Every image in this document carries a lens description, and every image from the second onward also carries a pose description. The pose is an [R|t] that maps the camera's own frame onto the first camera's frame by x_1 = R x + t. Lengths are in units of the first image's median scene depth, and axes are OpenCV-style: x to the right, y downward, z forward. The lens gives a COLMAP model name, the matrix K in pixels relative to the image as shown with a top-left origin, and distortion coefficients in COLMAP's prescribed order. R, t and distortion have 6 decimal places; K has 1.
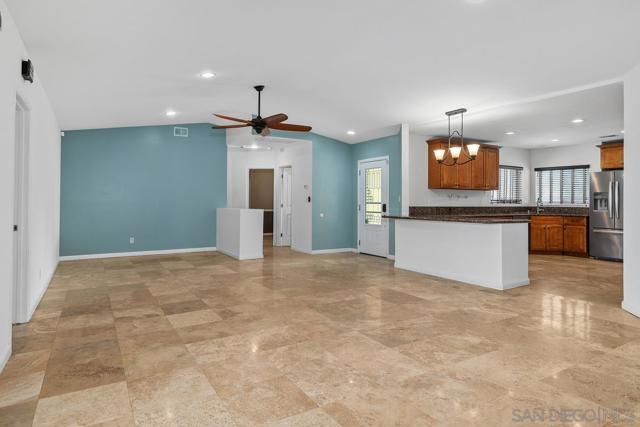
lens RADIAL K [[383.6, 0, 318.9], [0, 383.6, 197.8], [0, 0, 1]] dist [0.003431, 0.001099]
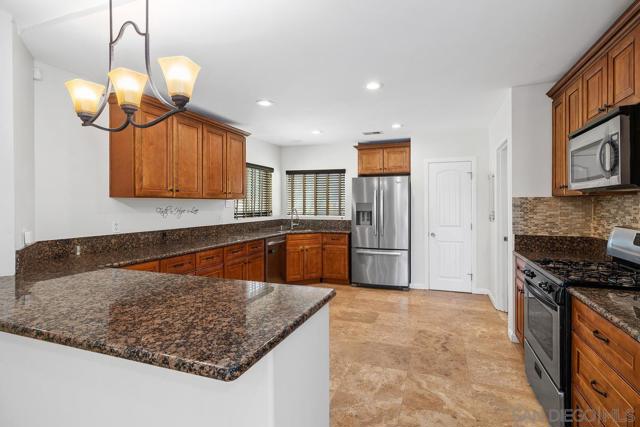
lens RADIAL K [[327.0, 0, 319.4], [0, 327.0, 208.3], [0, 0, 1]] dist [0.000294, -0.000025]
pose [[0.780048, -0.015382, 0.625531, 0.218770], [-0.000982, 0.999666, 0.025806, -0.019337], [-0.625719, -0.020744, 0.779772, 0.488951]]
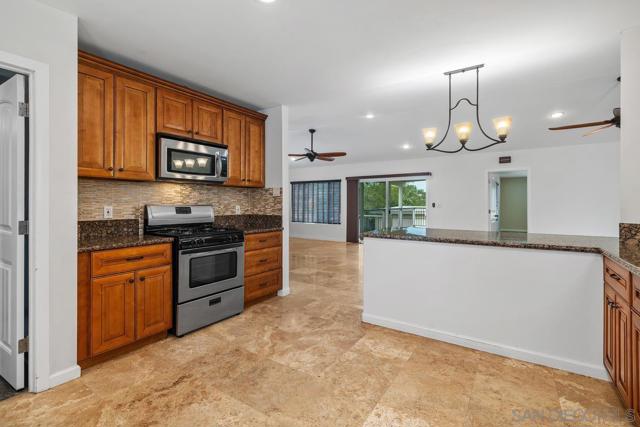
lens RADIAL K [[296.0, 0, 320.2], [0, 296.0, 204.5], [0, 0, 1]] dist [-0.000078, -0.000017]
pose [[-0.902564, -0.004840, -0.430529, 0.556765], [-0.000745, 0.999953, -0.009681, 0.005688], [0.430556, -0.008417, -0.902525, 0.951502]]
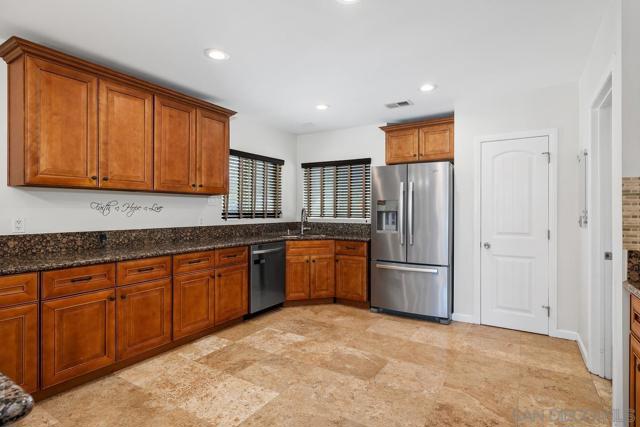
lens RADIAL K [[328.9, 0, 320.0], [0, 328.9, 213.5], [0, 0, 1]] dist [-0.000150, 0.000223]
pose [[0.891200, -0.008659, 0.453527, 0.380989], [-0.001761, 0.999744, 0.022548, -0.005047], [-0.453607, -0.020893, 0.890957, 0.551619]]
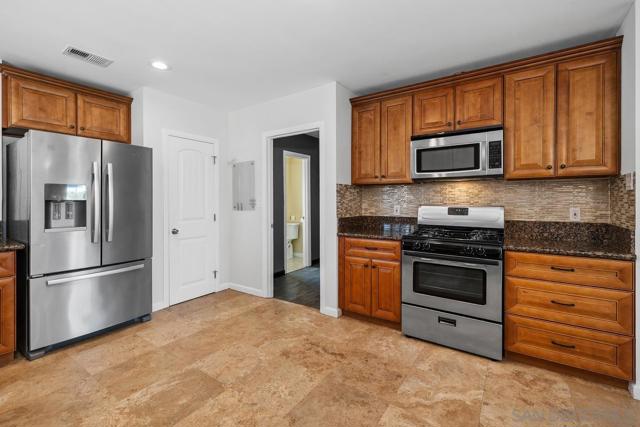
lens RADIAL K [[284.3, 0, 319.5], [0, 284.3, 202.8], [0, 0, 1]] dist [0.003409, 0.000370]
pose [[-0.419601, -0.011416, 0.907637, 0.316253], [-0.013263, 0.999891, 0.006445, -0.000275], [-0.907612, -0.009334, -0.419707, 0.814897]]
